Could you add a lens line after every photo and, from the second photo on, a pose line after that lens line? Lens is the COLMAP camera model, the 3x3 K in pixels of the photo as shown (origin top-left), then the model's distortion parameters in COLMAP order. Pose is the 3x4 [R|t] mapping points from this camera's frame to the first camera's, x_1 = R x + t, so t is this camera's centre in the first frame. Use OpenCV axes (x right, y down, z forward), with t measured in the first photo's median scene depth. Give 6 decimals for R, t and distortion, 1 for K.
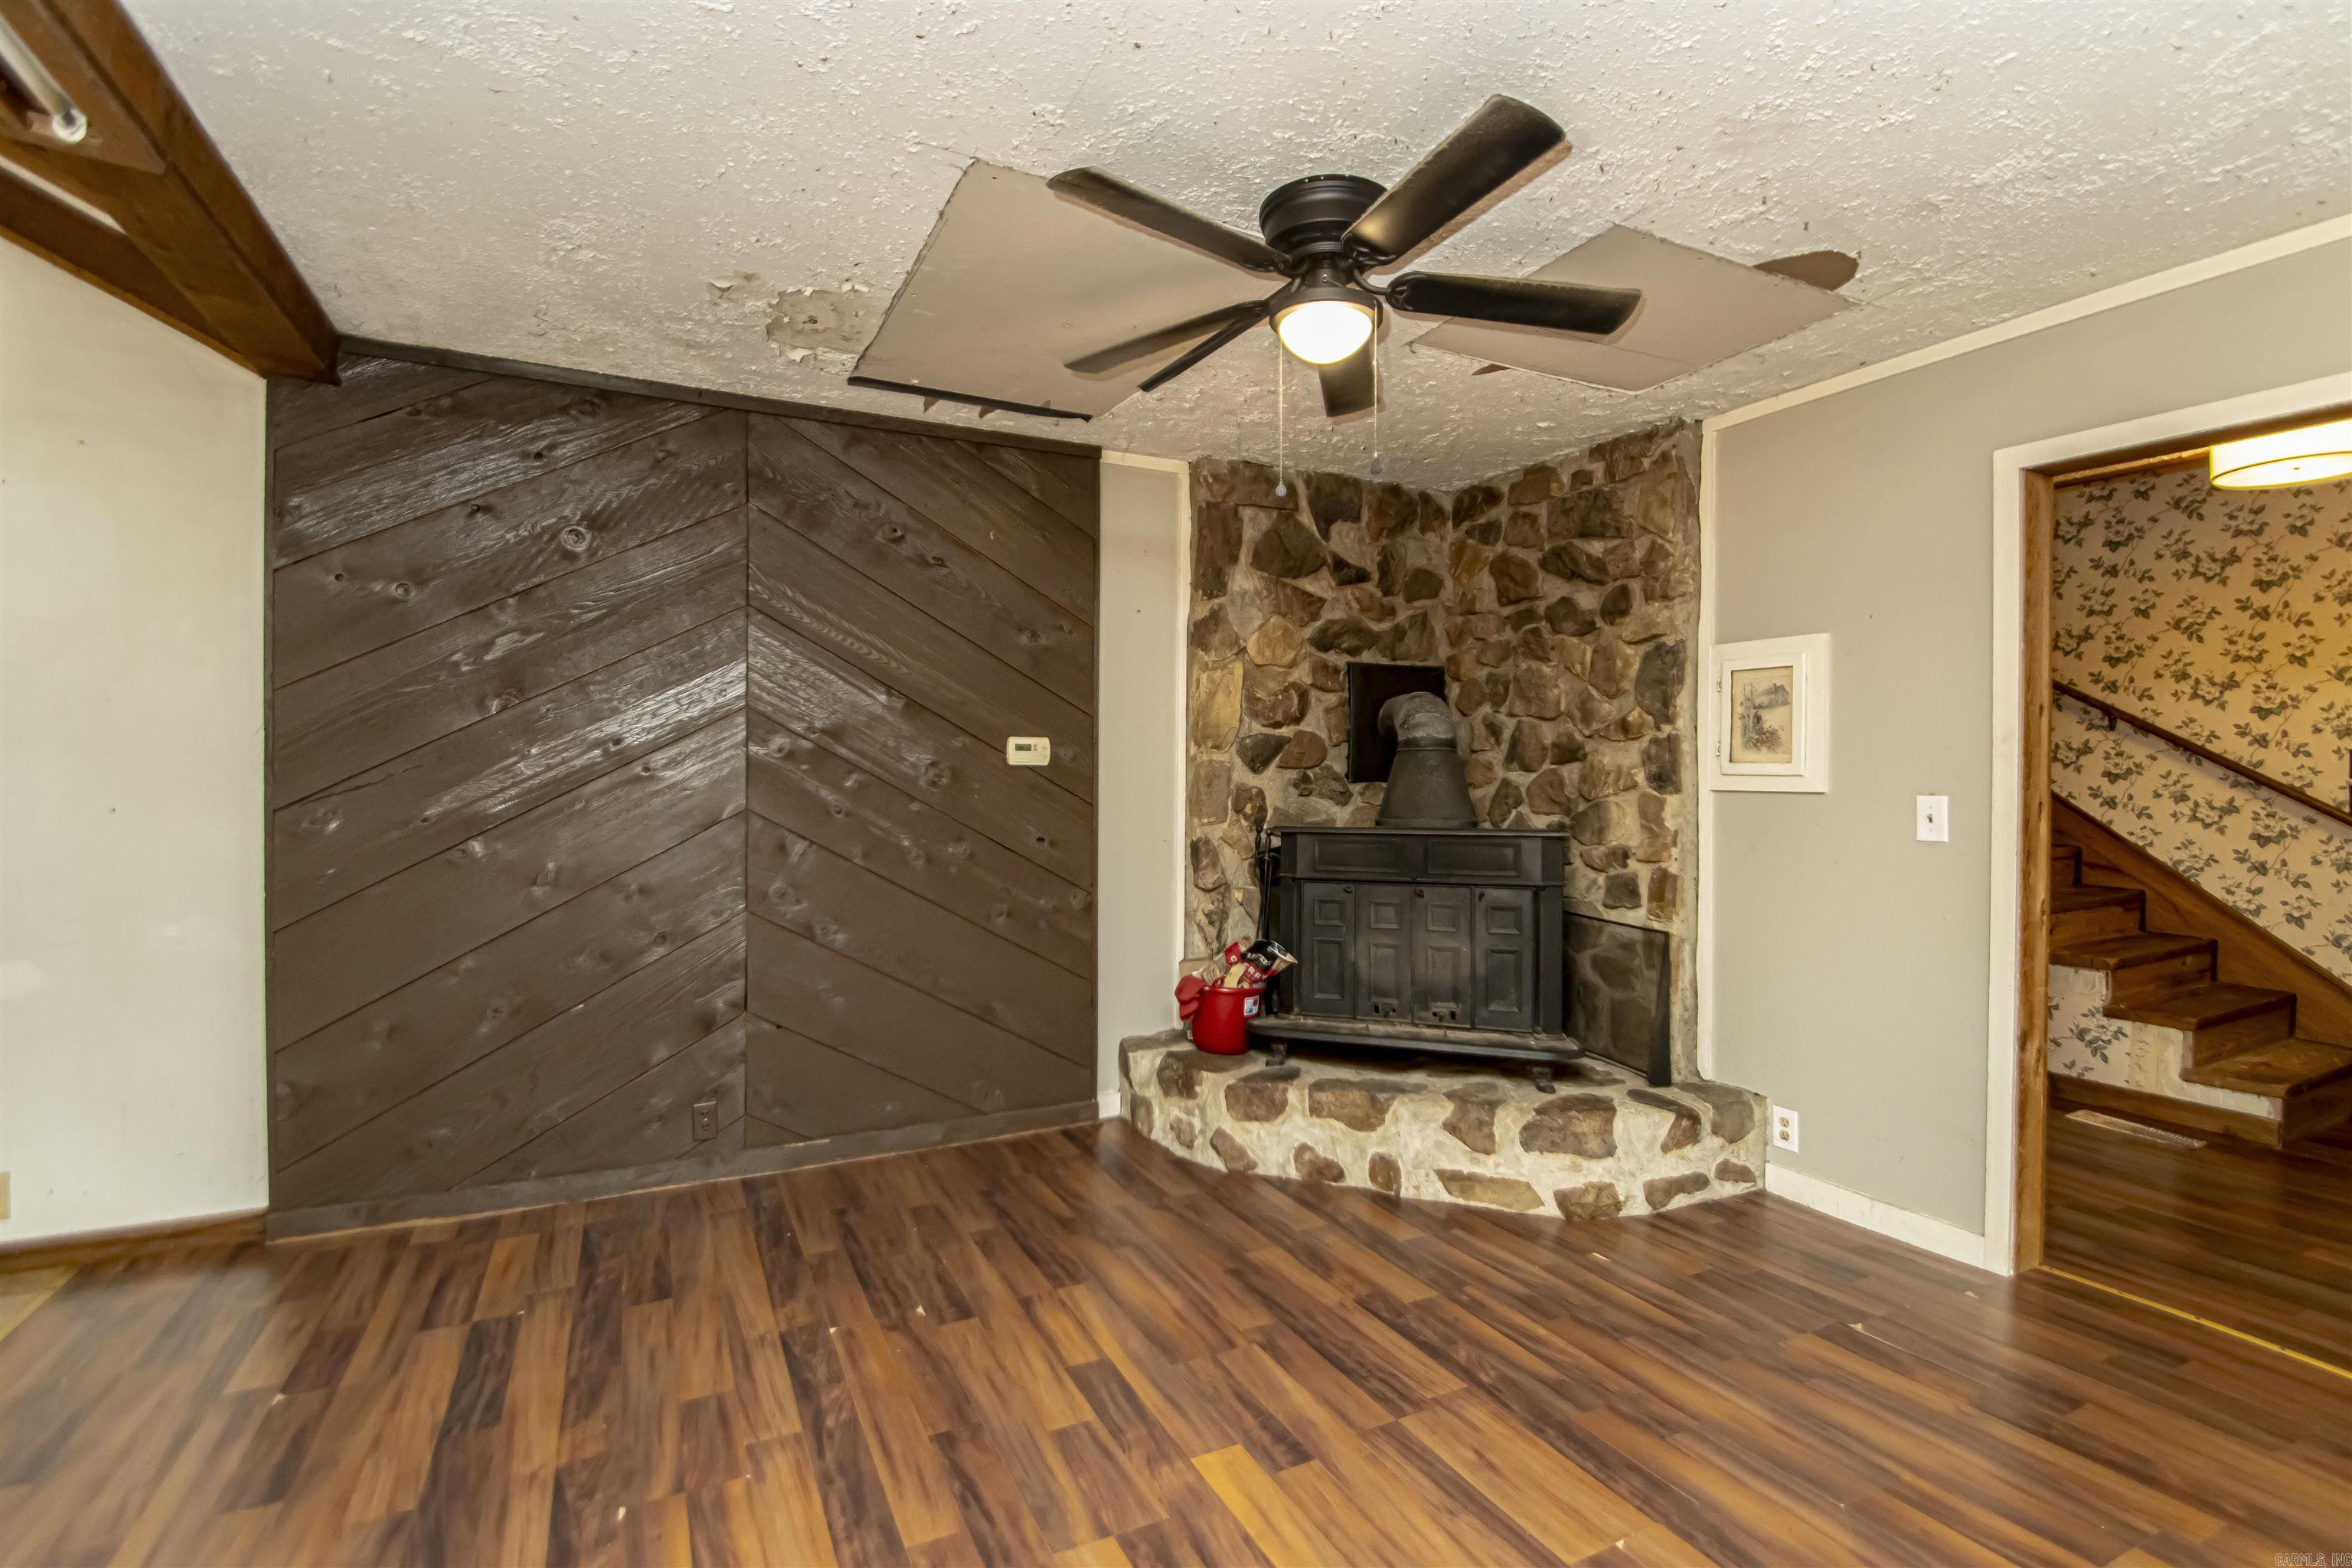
lens RADIAL K [[1063.3, 0, 1176.0], [0, 1063.3, 784.0], [0, 0, 1]] dist [0.004938, -0.009712]
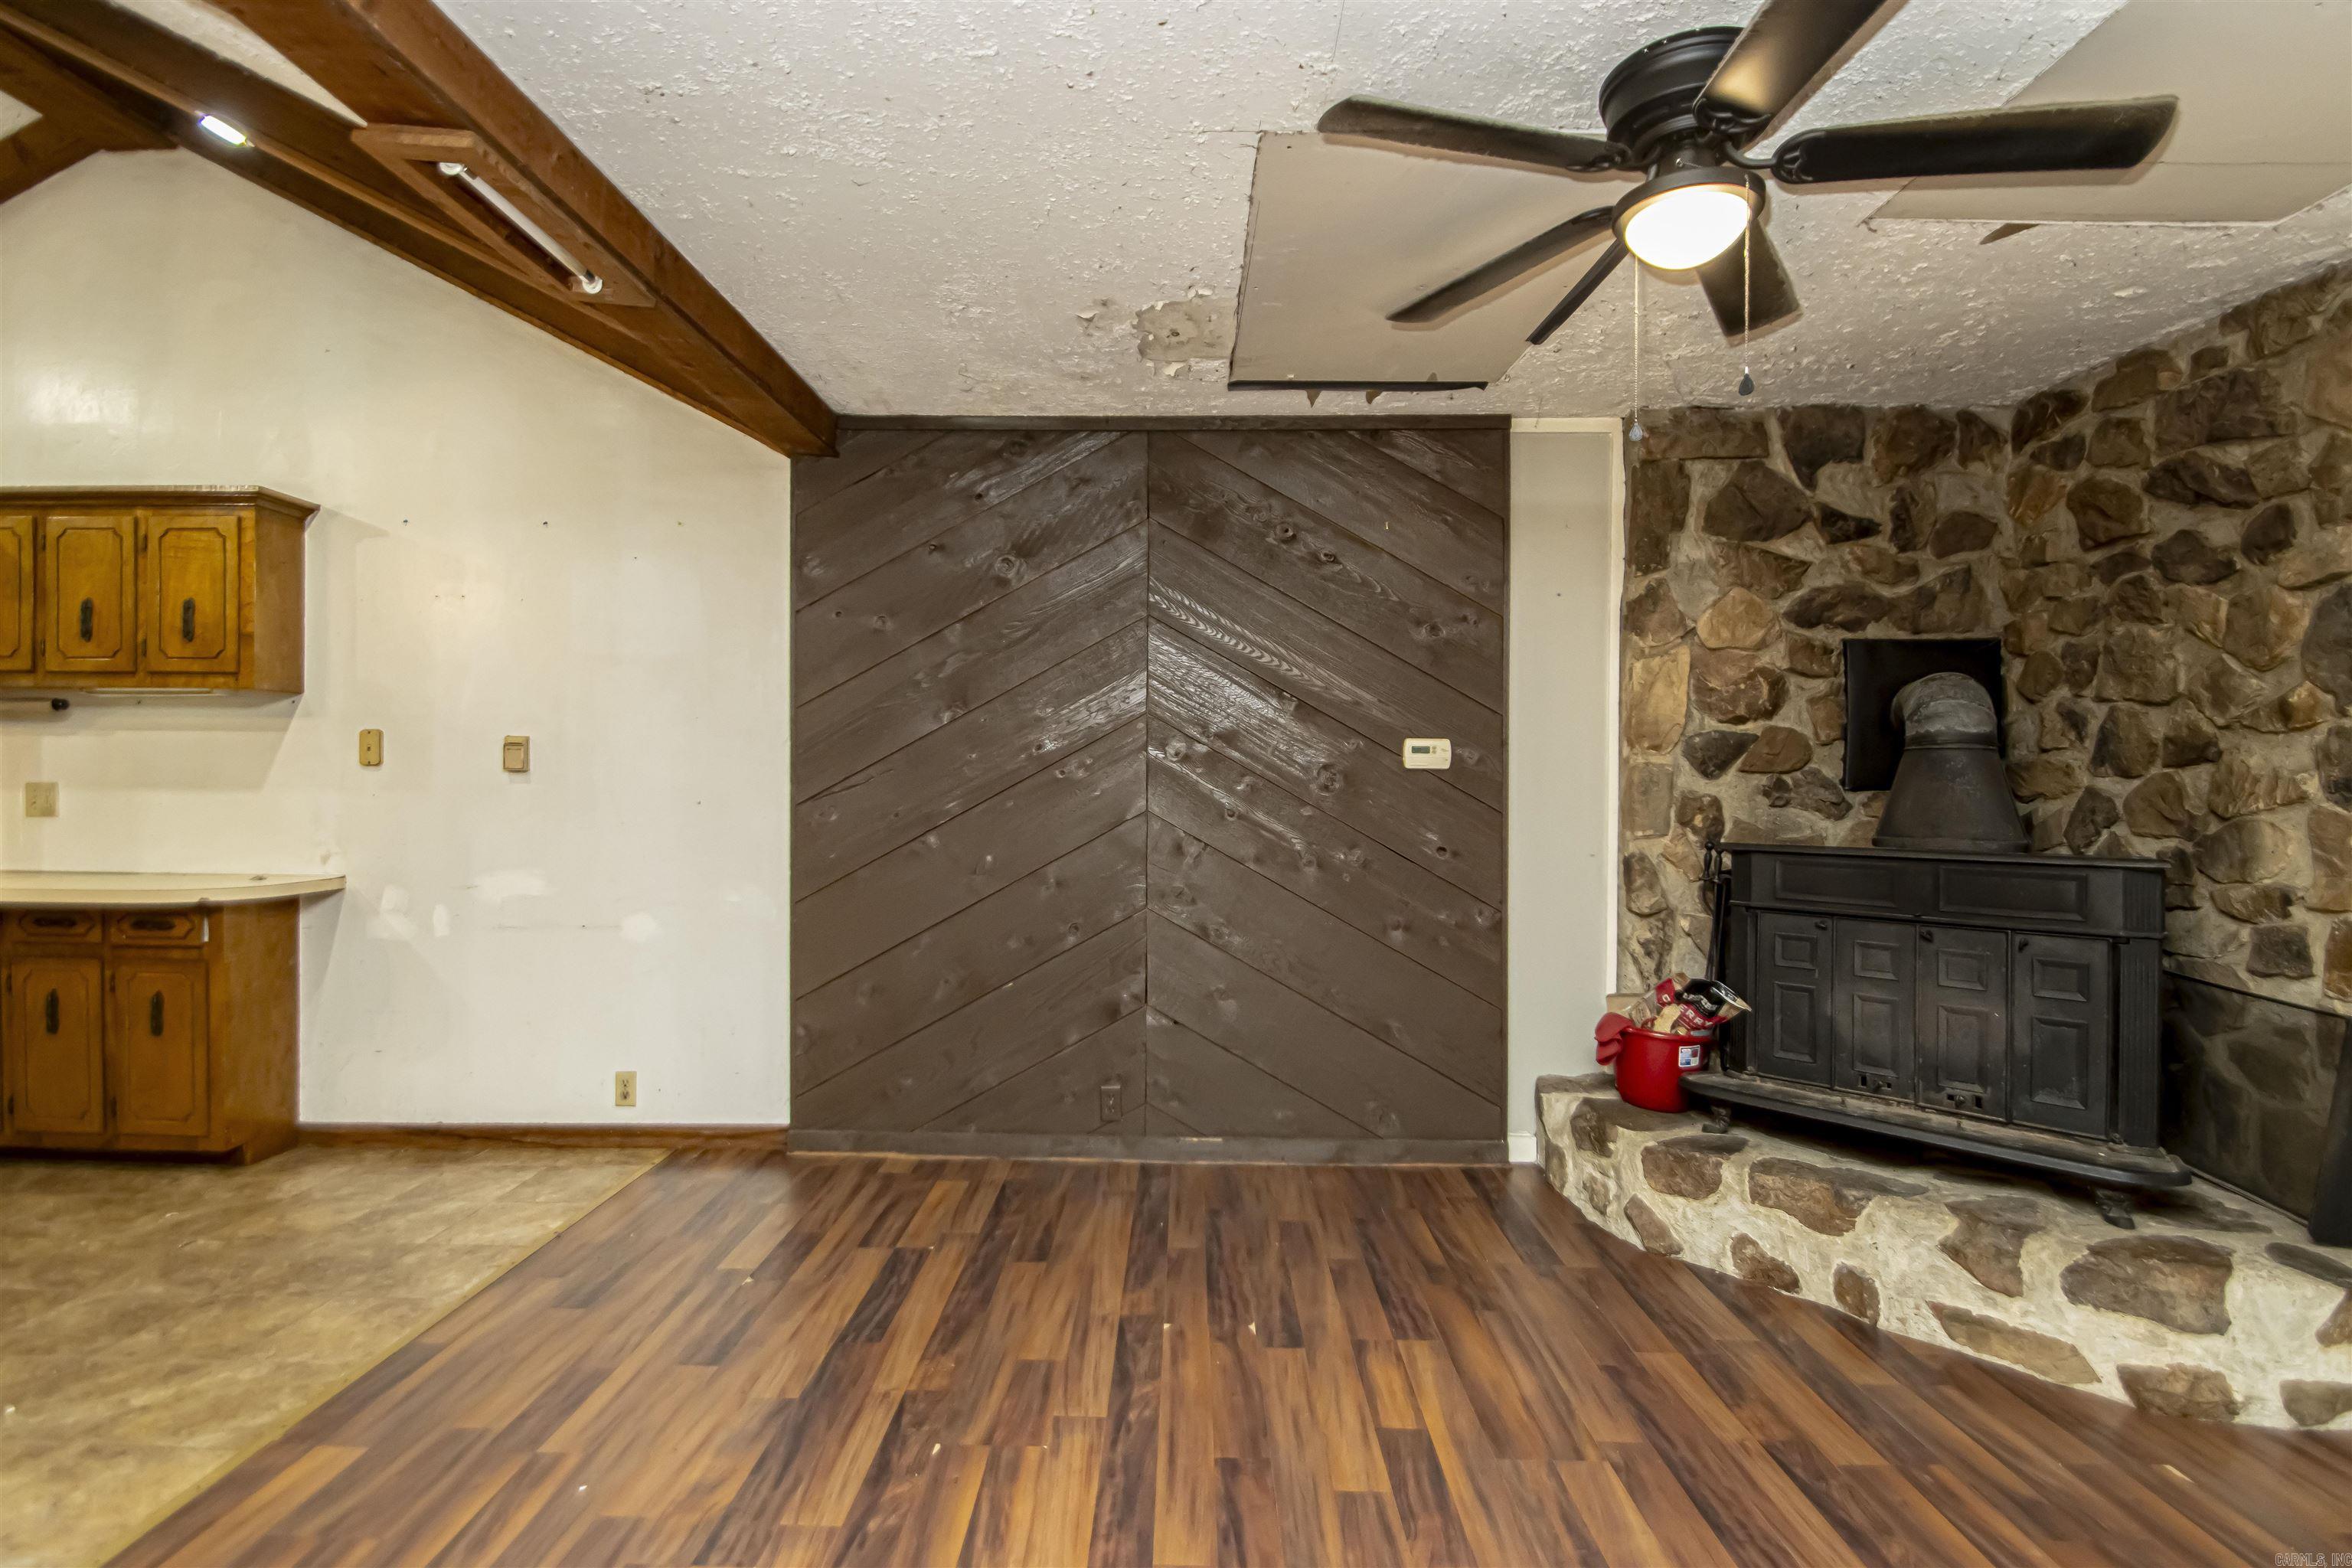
lens RADIAL K [[1092.4, 0, 1176.0], [0, 1092.4, 784.0], [0, 0, 1]] dist [0.022084, -0.021471]
pose [[0.888809, 0.005826, -0.458241, 0.110601], [-0.008899, 0.999950, -0.004547, 0.002044], [0.458192, 0.008119, 0.888816, 0.051287]]
